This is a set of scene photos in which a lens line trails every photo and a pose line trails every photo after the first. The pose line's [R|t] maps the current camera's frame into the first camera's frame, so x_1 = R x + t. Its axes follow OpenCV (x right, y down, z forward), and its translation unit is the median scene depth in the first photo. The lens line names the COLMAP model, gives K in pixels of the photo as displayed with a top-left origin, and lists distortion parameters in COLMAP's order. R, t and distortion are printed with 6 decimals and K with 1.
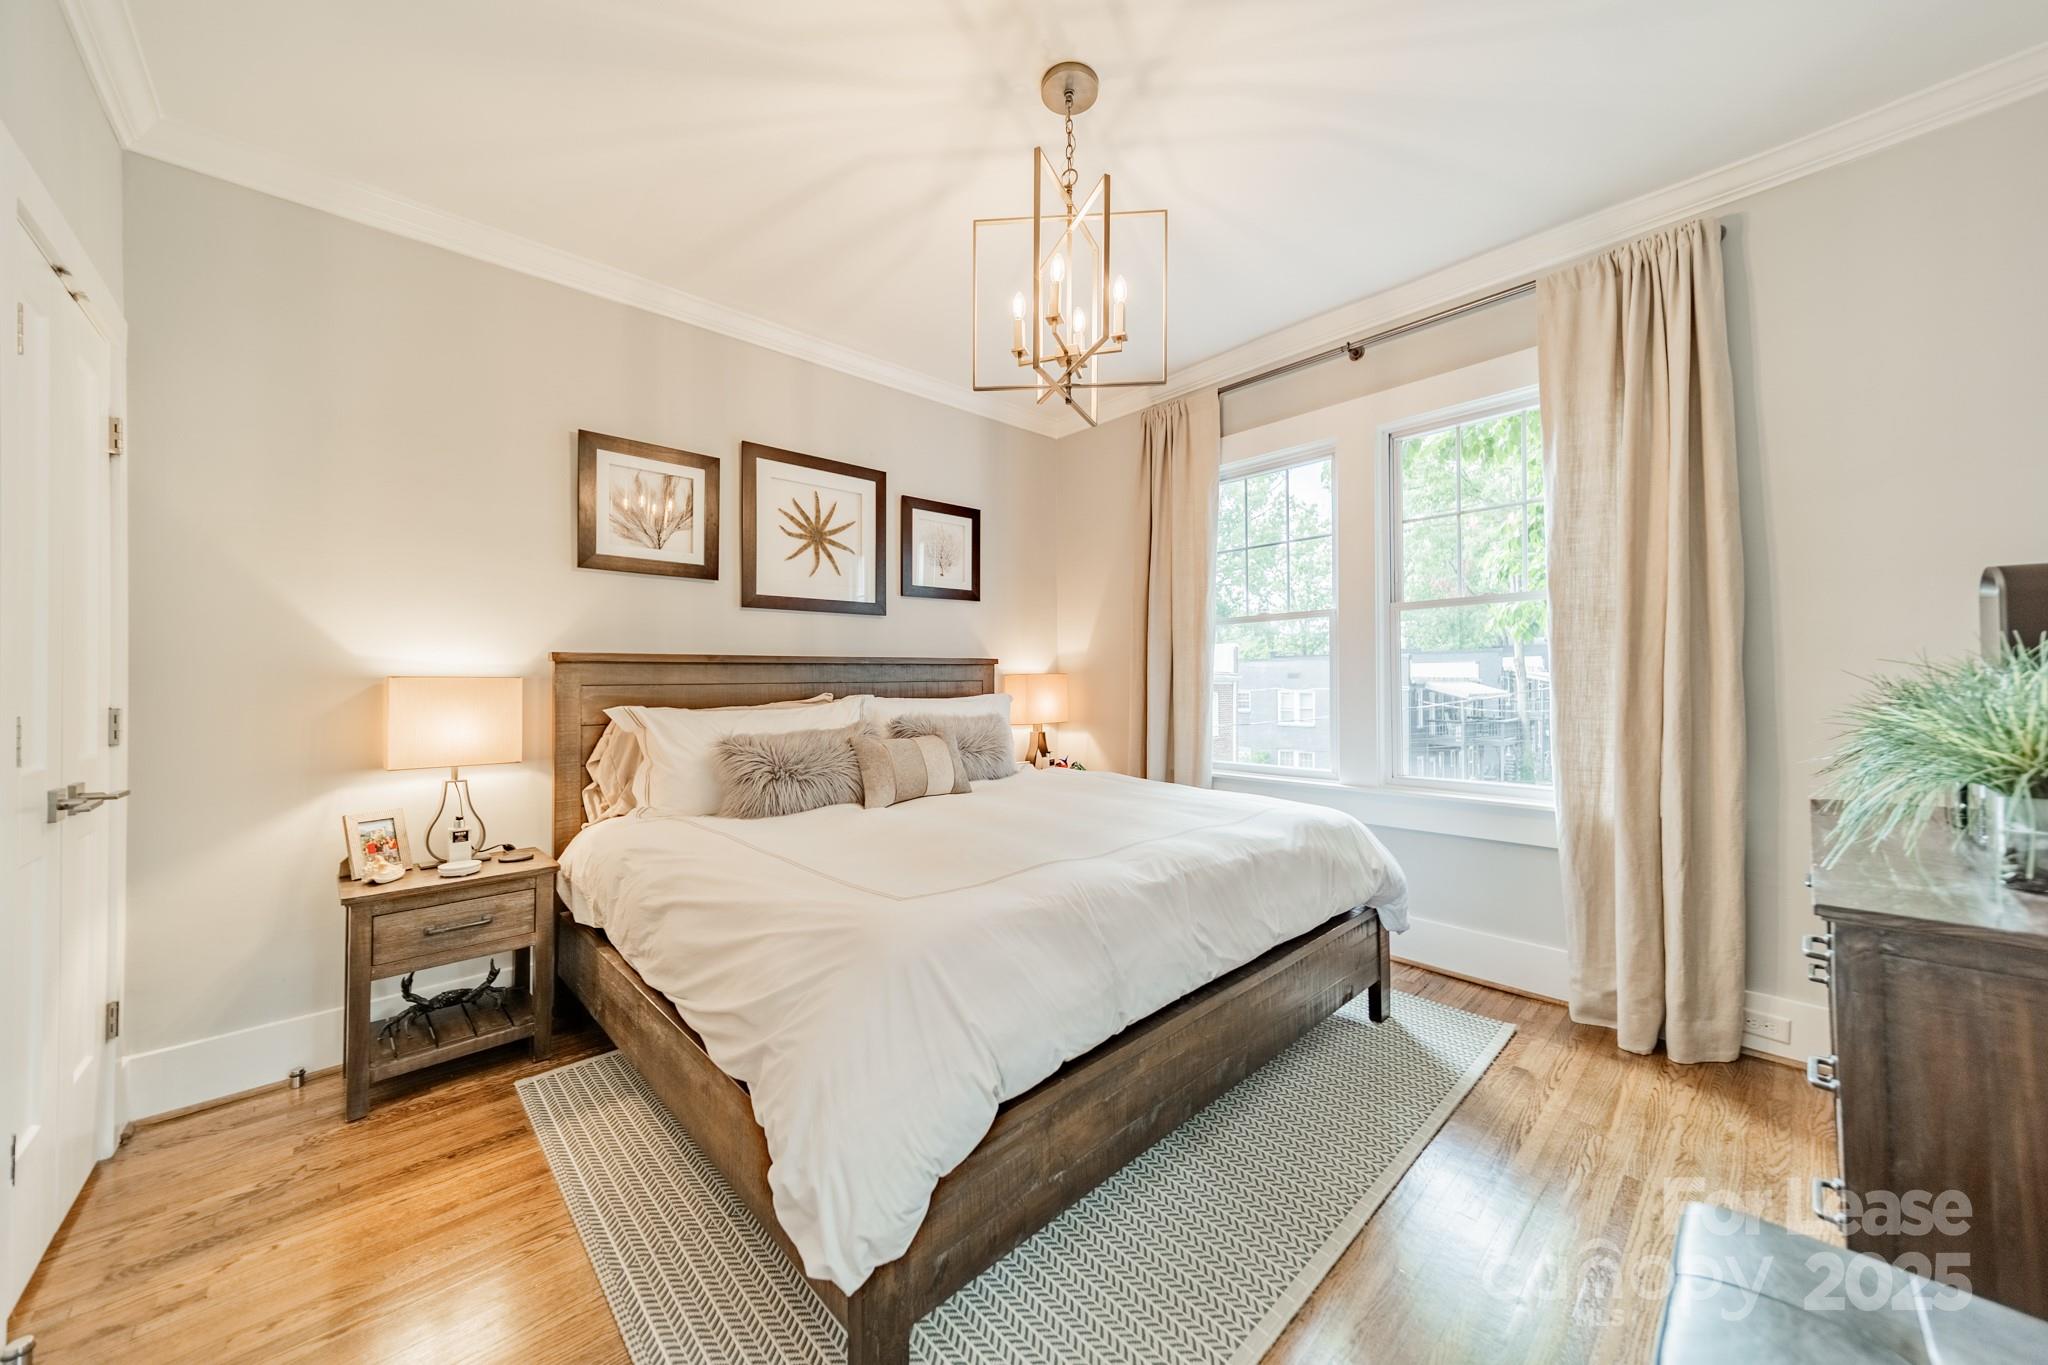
lens RADIAL K [[717.2, 0, 1038.1], [0, 717.2, 673.0], [0, 0, 1]] dist [0.009020, -0.000215]
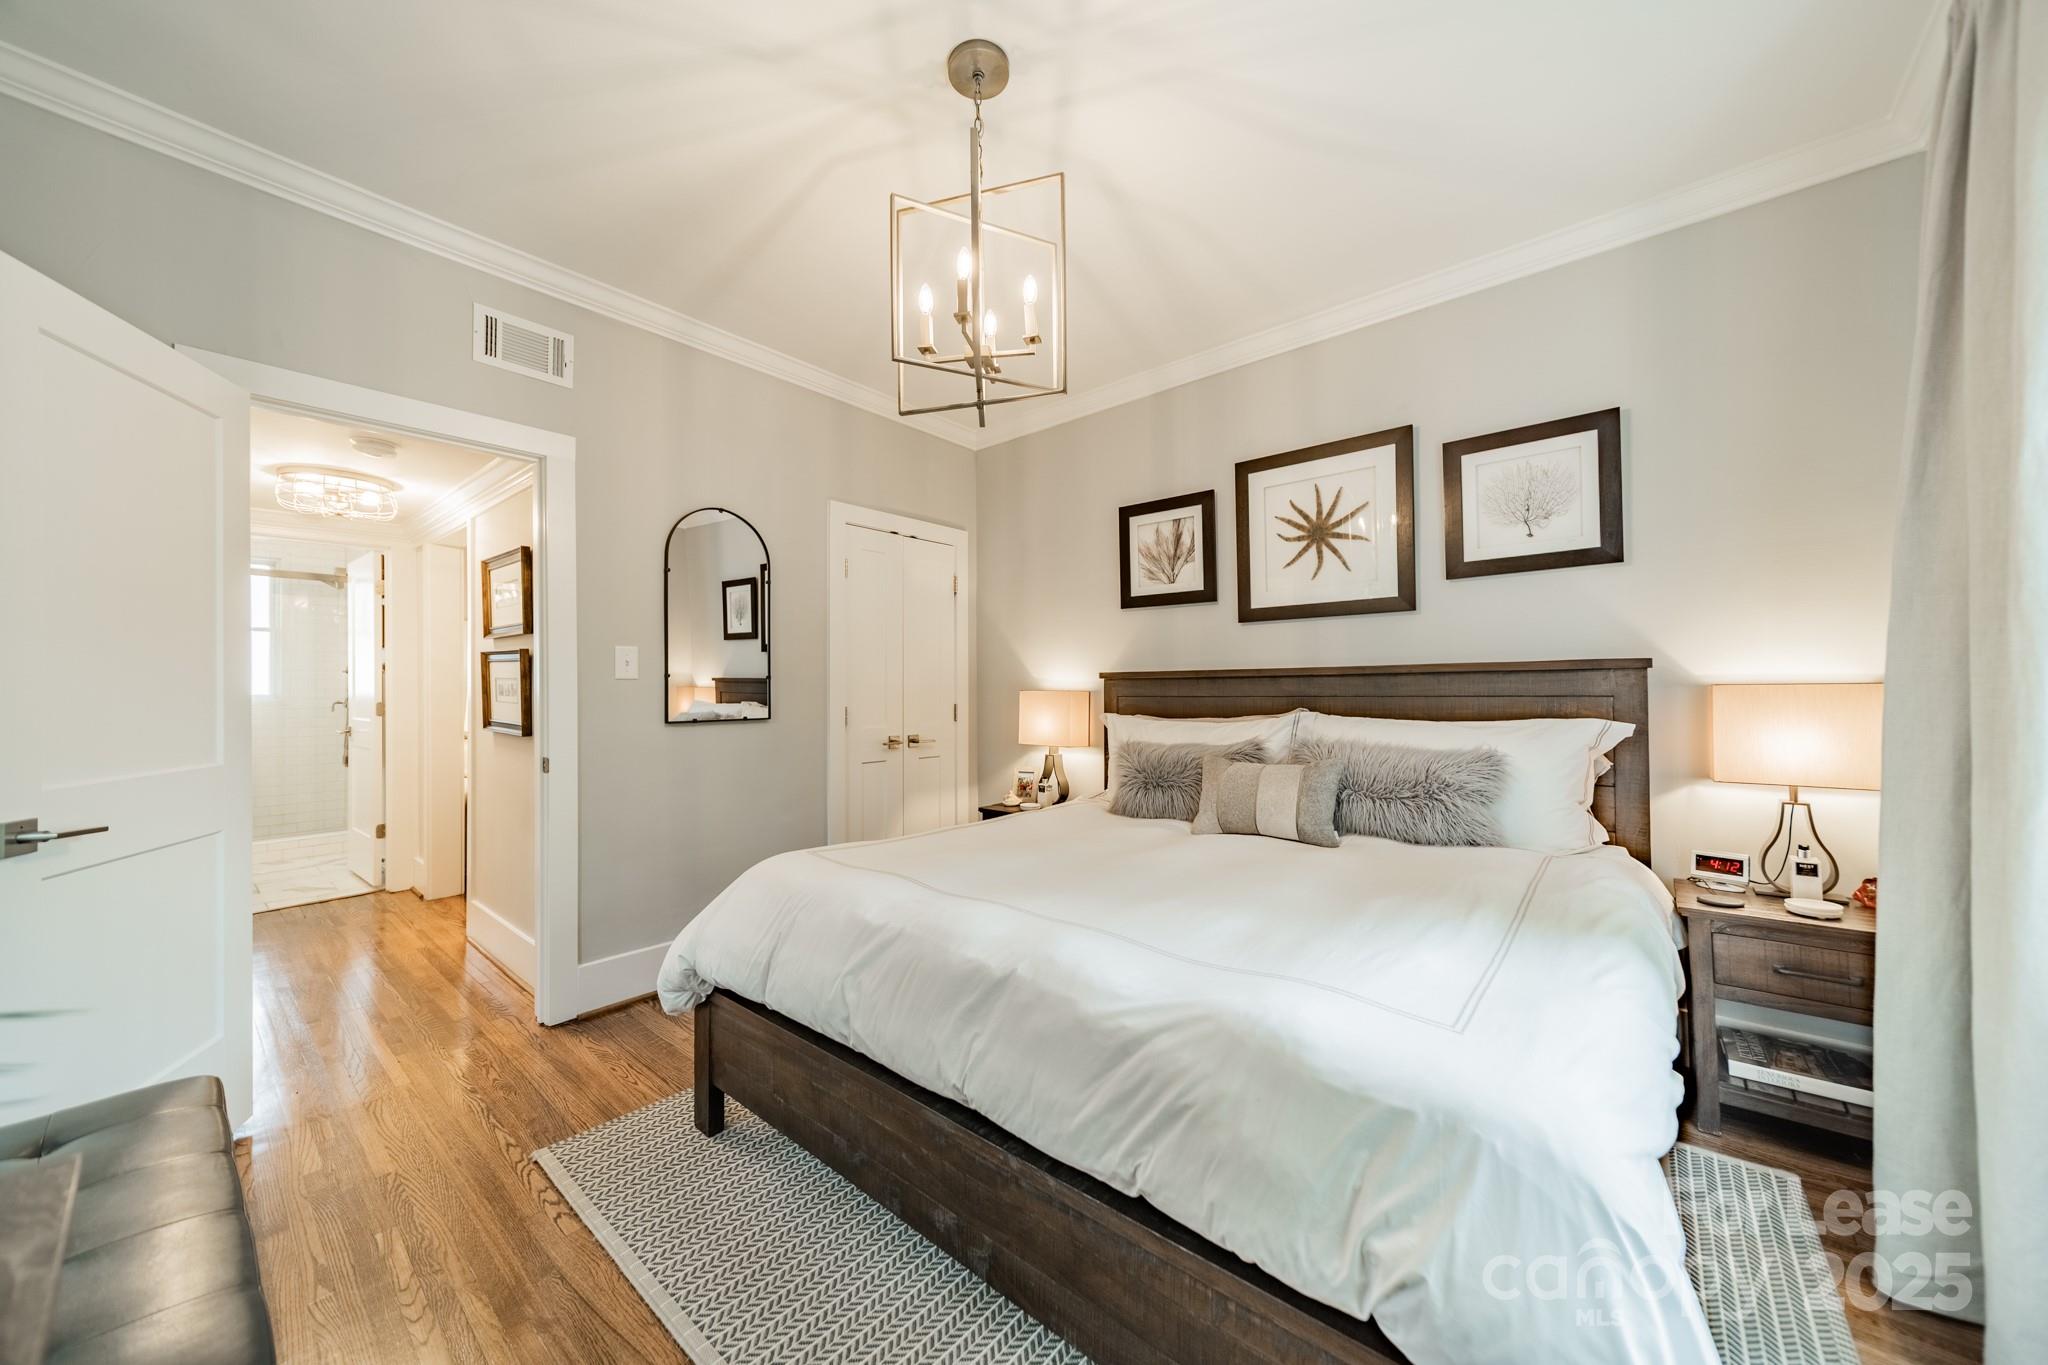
lens RADIAL K [[717.2, 0, 1010.3], [0, 717.2, 669.6], [0, 0, 1]] dist [0.009020, -0.000215]
pose [[0.096884, -0.023744, -0.995012, 0.588737], [0.007910, 0.999702, -0.023086, -0.002616], [0.995264, -0.005634, 0.097043, 0.570498]]
